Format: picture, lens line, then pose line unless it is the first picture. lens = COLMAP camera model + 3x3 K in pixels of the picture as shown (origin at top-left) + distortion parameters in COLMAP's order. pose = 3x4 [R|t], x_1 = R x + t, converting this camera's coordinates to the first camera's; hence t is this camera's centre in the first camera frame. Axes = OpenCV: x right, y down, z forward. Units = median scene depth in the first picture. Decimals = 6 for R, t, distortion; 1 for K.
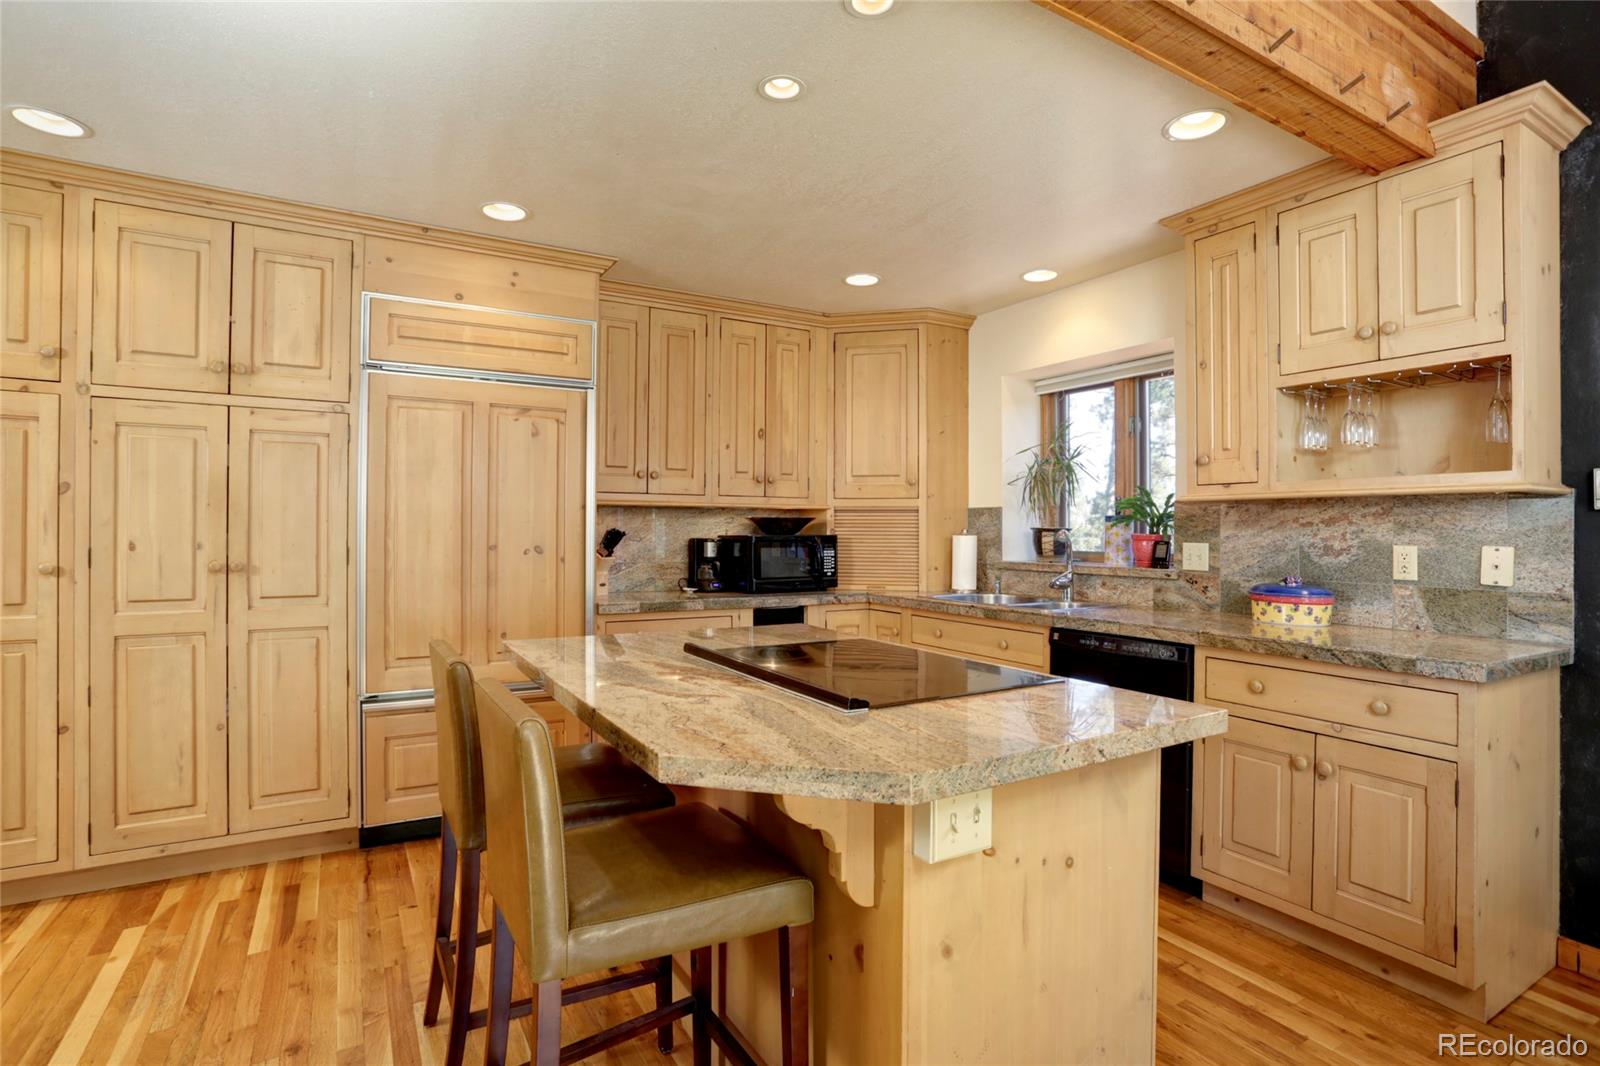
lens RADIAL K [[790.1, 0, 802.3], [0, 790.1, 527.8], [0, 0, 1]] dist [-0.041334, 0.002004]
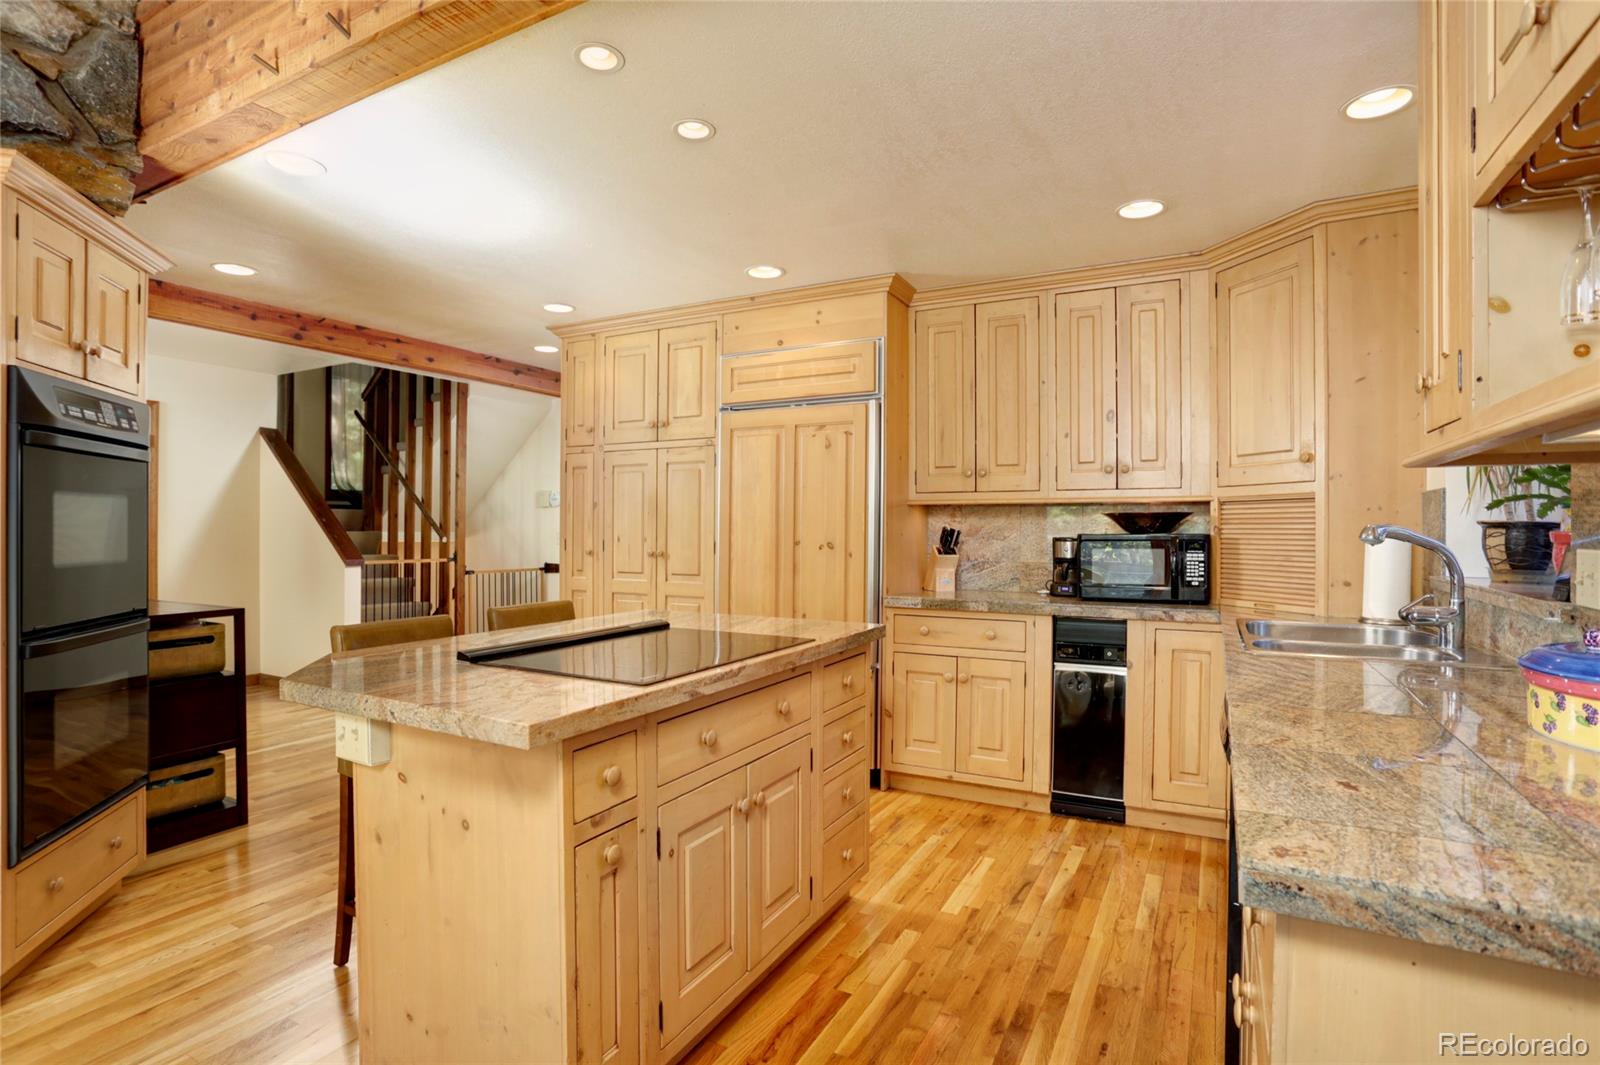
lens RADIAL K [[790.1, 0, 803.9], [0, 790.1, 535.0], [0, 0, 1]] dist [-0.041334, 0.002004]
pose [[0.535302, 0.001024, -0.844660, 0.528820], [0.002903, 0.999991, 0.003052, 0.007153], [0.844656, -0.004086, 0.535294, 0.284191]]
